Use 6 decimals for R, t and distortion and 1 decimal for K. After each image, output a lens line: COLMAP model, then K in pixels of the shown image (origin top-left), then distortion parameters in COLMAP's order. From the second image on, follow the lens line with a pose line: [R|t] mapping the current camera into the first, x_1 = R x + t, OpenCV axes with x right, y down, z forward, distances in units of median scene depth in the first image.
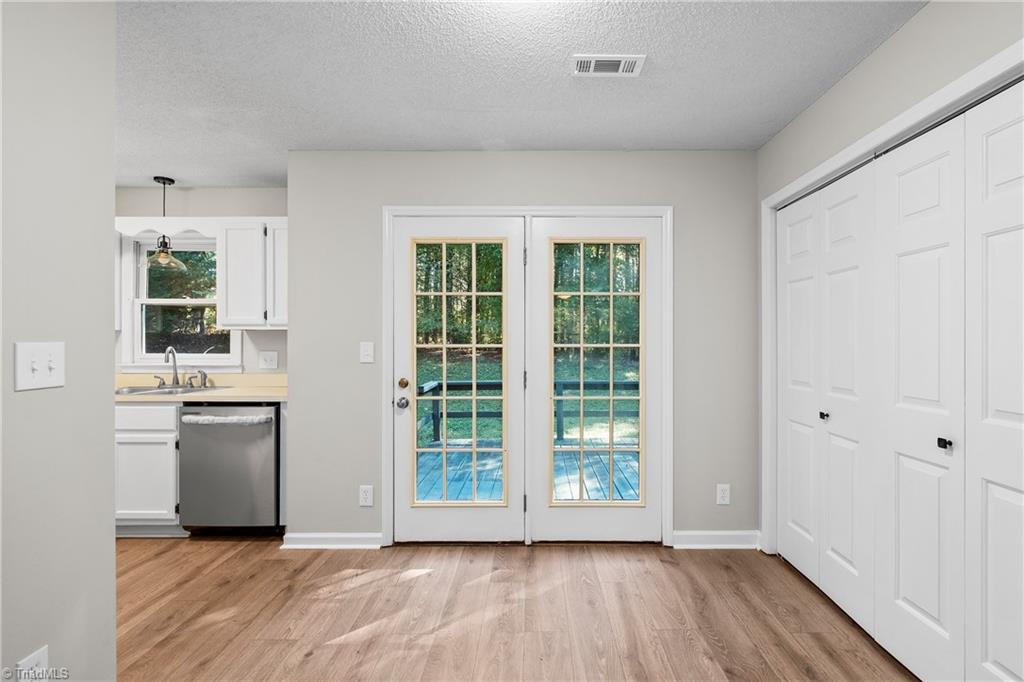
lens RADIAL K [[465.0, 0, 537.9], [0, 465.0, 338.6], [0, 0, 1]] dist [-0.000907, -0.000089]
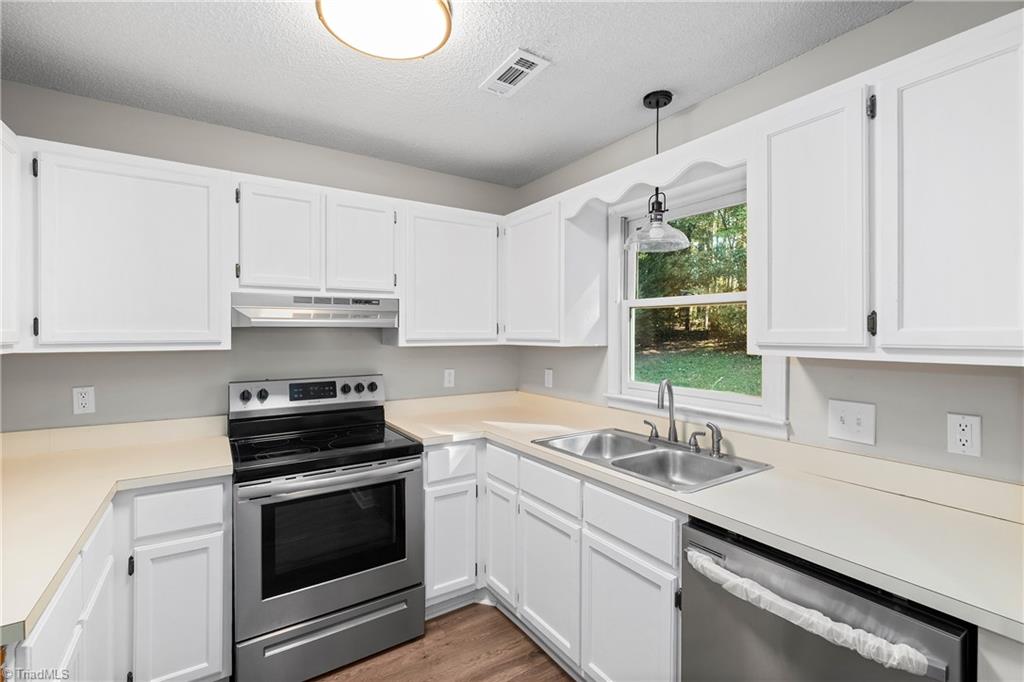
lens RADIAL K [[456.5, 0, 509.5], [0, 456.5, 334.6], [0, 0, 1]] dist [-0.000567, -0.000233]
pose [[0.545965, 0.005493, -0.837790, -0.404105], [-0.000018, 0.999979, 0.006545, -0.040585], [0.837808, -0.003558, 0.545953, 0.505463]]
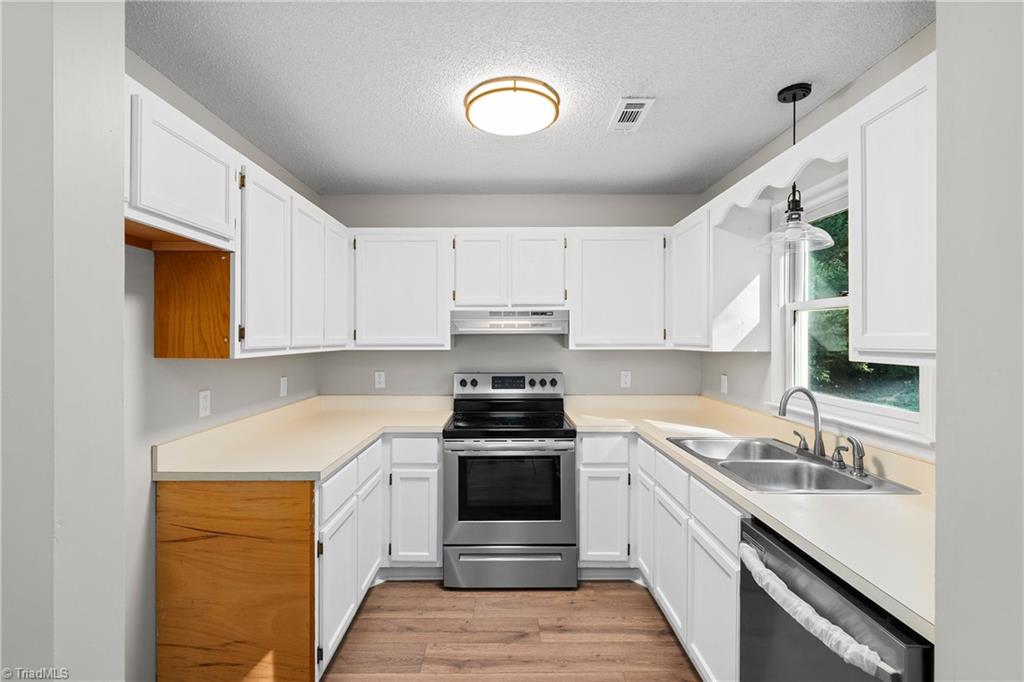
lens RADIAL K [[460.1, 0, 502.7], [0, 460.1, 338.6], [0, 0, 1]] dist [-0.001978, -0.000329]
pose [[-0.006724, 0.002297, -0.999975, -0.231983], [0.002660, 0.999994, 0.002279, -0.040352], [0.999974, -0.002645, -0.006730, 0.628363]]
